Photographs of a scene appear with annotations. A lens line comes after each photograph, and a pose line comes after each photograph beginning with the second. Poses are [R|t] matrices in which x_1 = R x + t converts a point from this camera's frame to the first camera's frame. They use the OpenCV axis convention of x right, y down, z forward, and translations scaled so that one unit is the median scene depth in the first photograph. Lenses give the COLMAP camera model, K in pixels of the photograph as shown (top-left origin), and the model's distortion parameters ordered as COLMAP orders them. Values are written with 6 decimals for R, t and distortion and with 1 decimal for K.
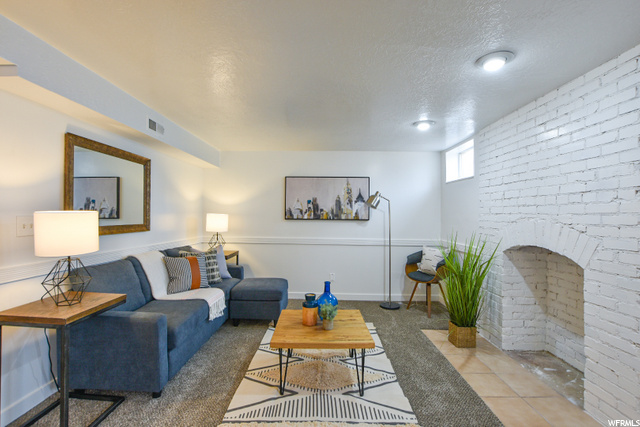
lens RADIAL K [[285.7, 0, 316.5], [0, 285.7, 214.2], [0, 0, 1]] dist [-0.023810, 0.000149]
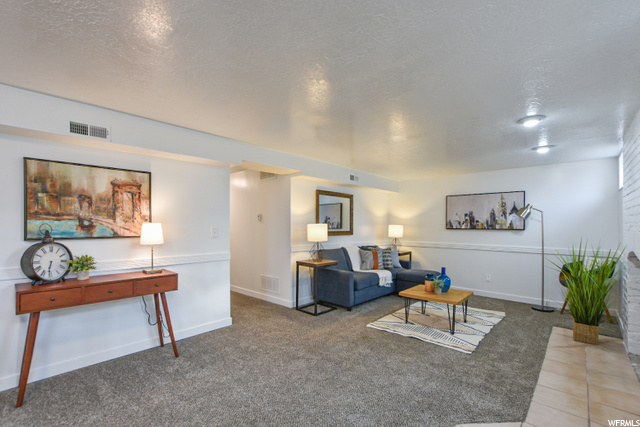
lens RADIAL K [[285.4, 0, 320.0], [0, 285.4, 227.4], [0, 0, 1]] dist [-0.001287, -0.000100]
pose [[0.752489, -0.001617, -0.658603, 0.462994], [0.004687, 0.999985, 0.002901, 0.006210], [0.658588, -0.005270, 0.752485, -0.515971]]
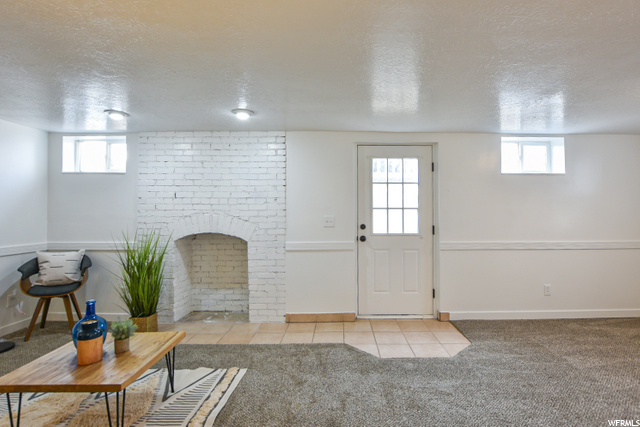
lens RADIAL K [[309.2, 0, 342.9], [0, 309.2, 206.1], [0, 0, 1]] dist [-0.028599, -0.000035]
pose [[-0.038763, 0.014749, 0.999140, -0.646952], [-0.000110, 0.999891, -0.014765, 0.000744], [-0.999248, -0.000682, -0.038757, 0.303735]]
